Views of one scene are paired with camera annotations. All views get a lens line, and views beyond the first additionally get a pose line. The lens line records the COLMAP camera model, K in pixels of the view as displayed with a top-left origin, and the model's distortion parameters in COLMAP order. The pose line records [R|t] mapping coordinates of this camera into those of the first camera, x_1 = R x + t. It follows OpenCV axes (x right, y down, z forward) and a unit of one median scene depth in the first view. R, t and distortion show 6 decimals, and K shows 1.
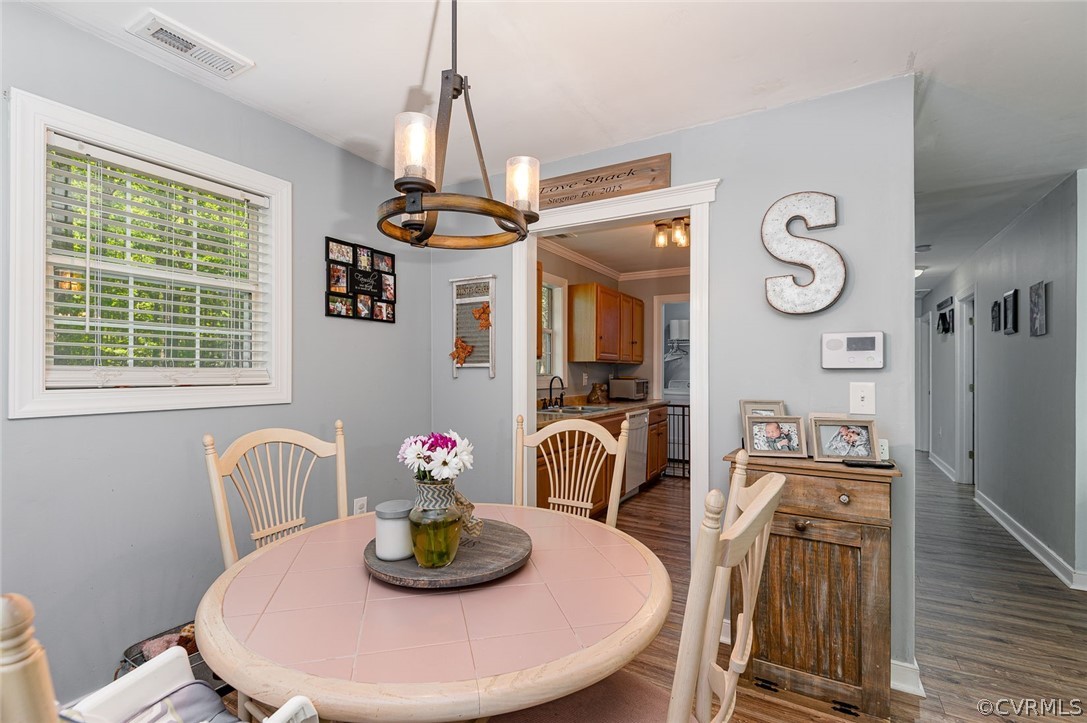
lens RADIAL K [[512.9, 0, 544.8], [0, 512.9, 373.0], [0, 0, 1]] dist [0.010126, -0.004623]
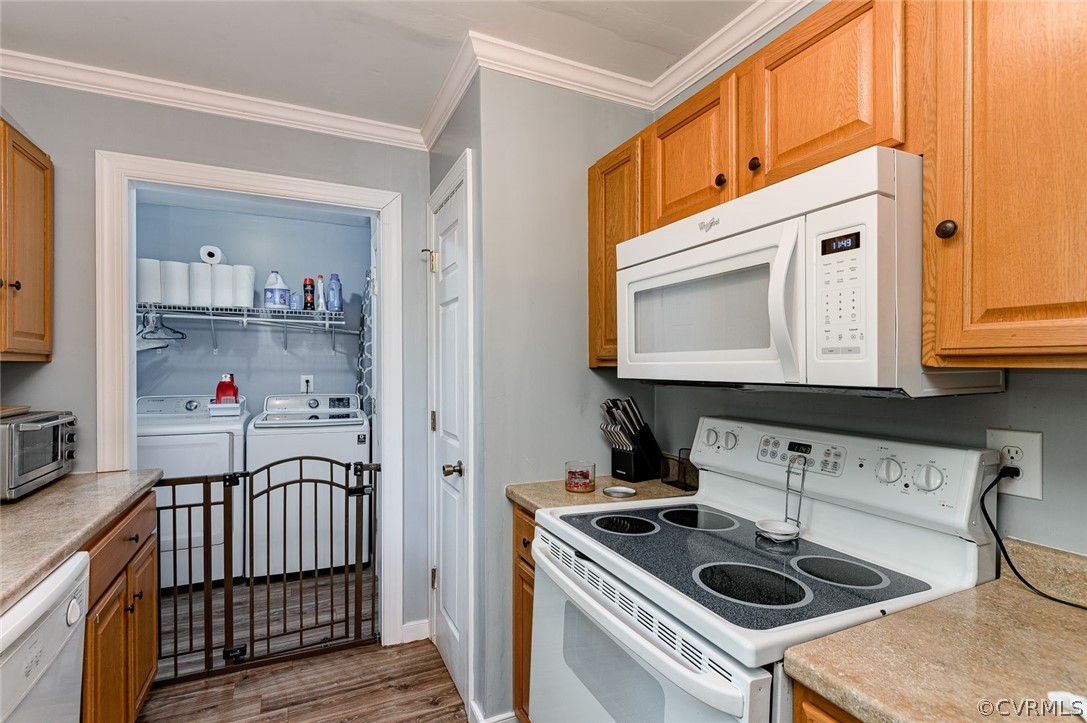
lens RADIAL K [[512.9, 0, 579.9], [0, 512.9, 366.2], [0, 0, 1]] dist [0.010126, -0.004623]
pose [[0.536611, -0.002610, 0.843826, 0.116895], [0.004996, 0.999988, -0.000085, -0.016166], [-0.843815, 0.004261, 0.536618, 0.654246]]
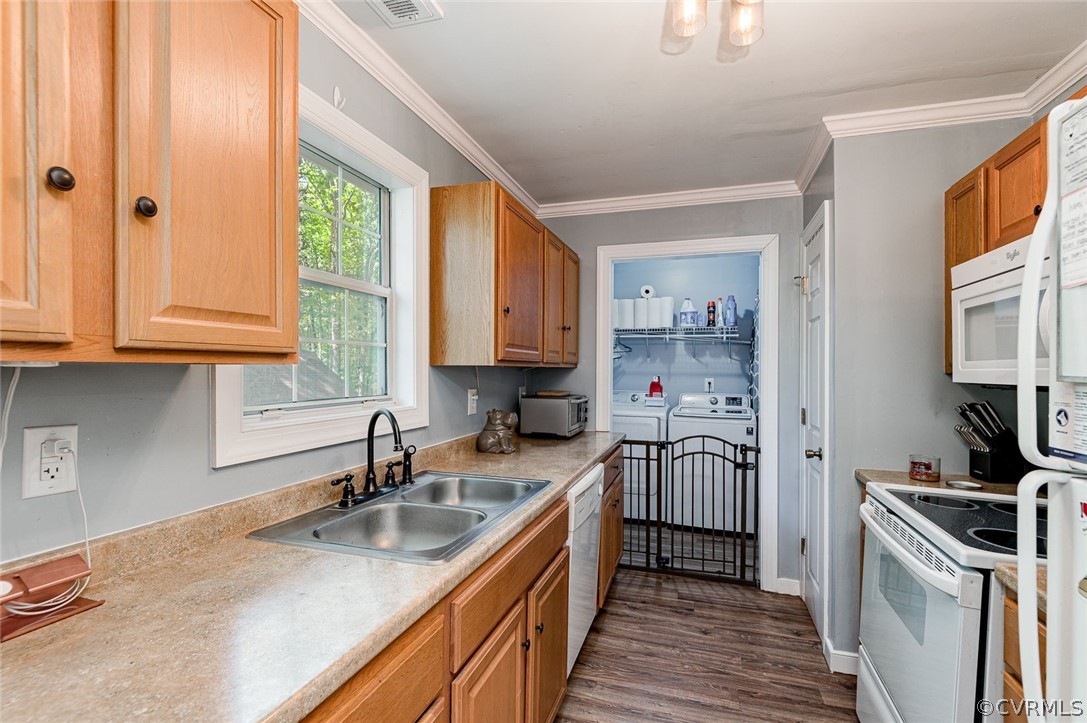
lens RADIAL K [[512.9, 0, 543.0], [0, 512.9, 374.6], [0, 0, 1]] dist [0.010126, -0.004623]
pose [[0.980466, 0.001630, 0.196684, 0.050230], [-0.002668, 0.999984, 0.005015, -0.015419], [-0.196673, -0.005441, 0.980454, 0.527043]]
